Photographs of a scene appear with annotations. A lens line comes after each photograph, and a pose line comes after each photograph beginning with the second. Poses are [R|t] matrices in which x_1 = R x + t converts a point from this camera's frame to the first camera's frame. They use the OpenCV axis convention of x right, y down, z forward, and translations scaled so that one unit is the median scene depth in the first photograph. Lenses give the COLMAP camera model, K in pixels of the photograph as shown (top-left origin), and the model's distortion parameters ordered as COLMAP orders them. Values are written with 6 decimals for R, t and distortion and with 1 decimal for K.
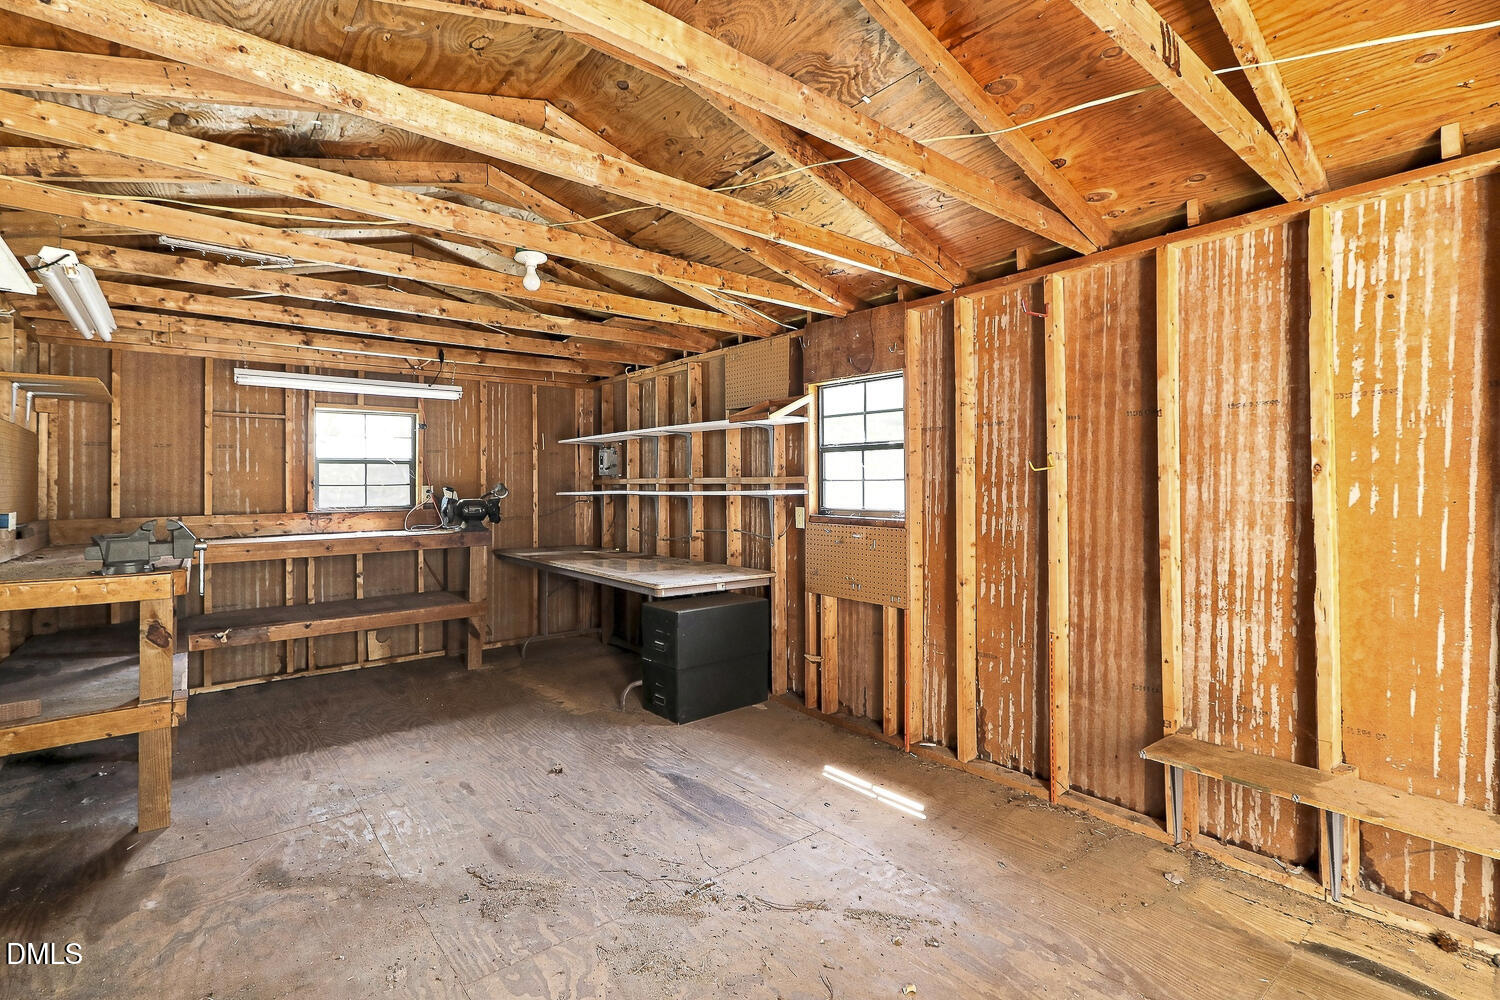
lens RADIAL K [[695.4, 0, 755.1], [0, 695.4, 472.7], [0, 0, 1]] dist [-0.001650, 0.001246]
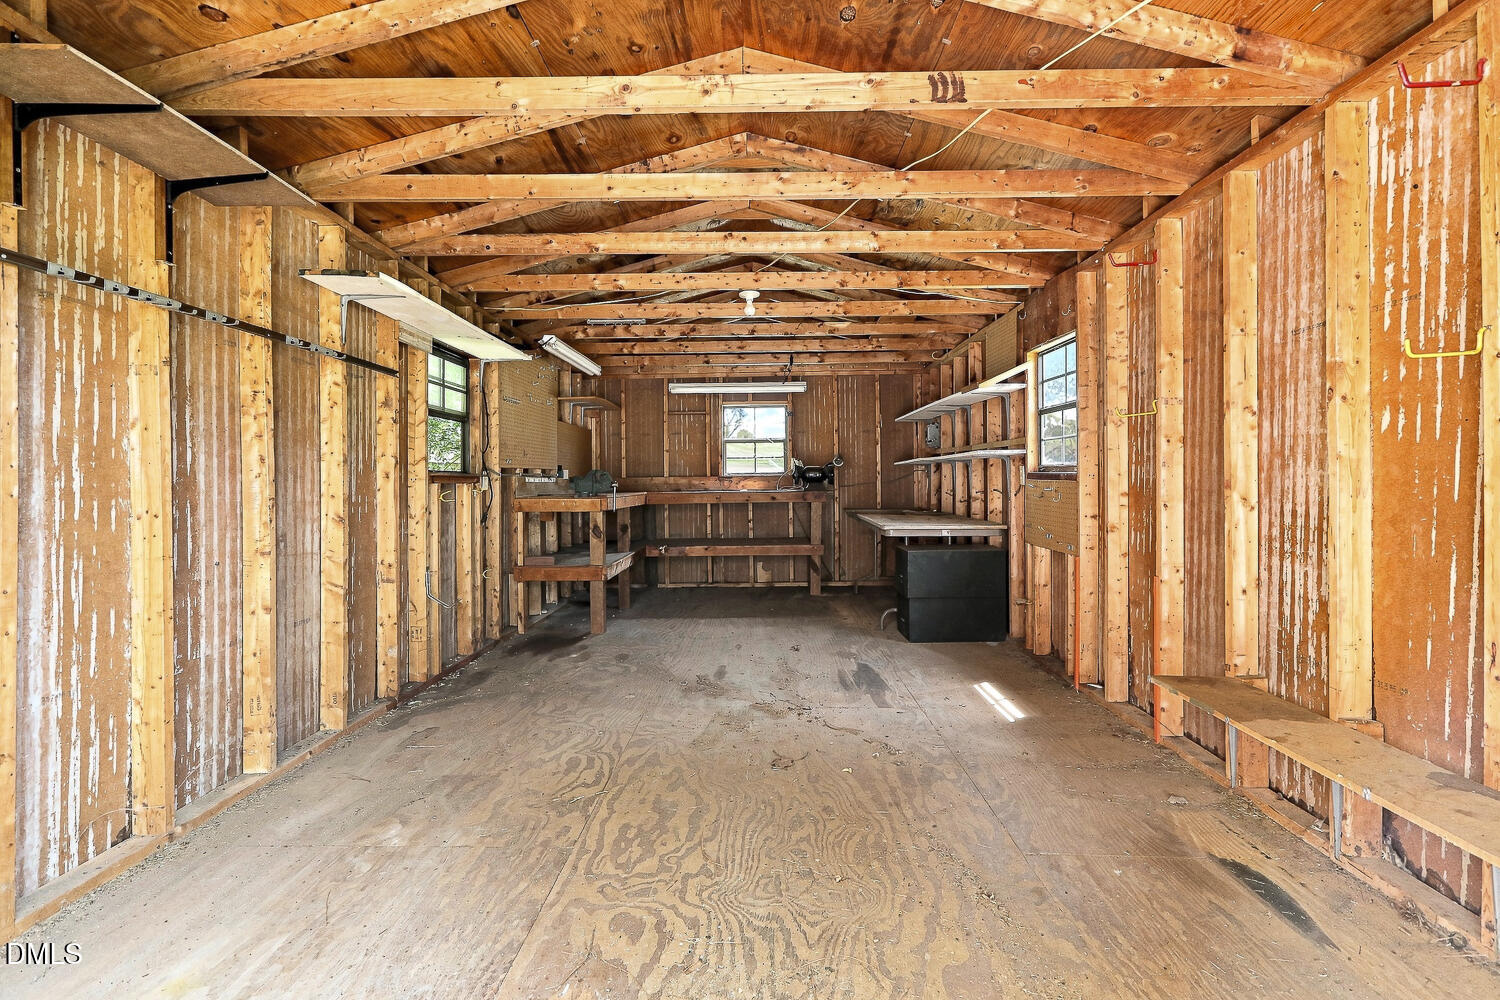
lens RADIAL K [[695.4, 0, 755.1], [0, 695.4, 472.7], [0, 0, 1]] dist [-0.001650, 0.001246]
pose [[0.765924, -0.005597, -0.642907, 0.715723], [0.016255, 0.999811, 0.010661, 0.067591], [0.642725, -0.018616, 0.765870, -0.167674]]
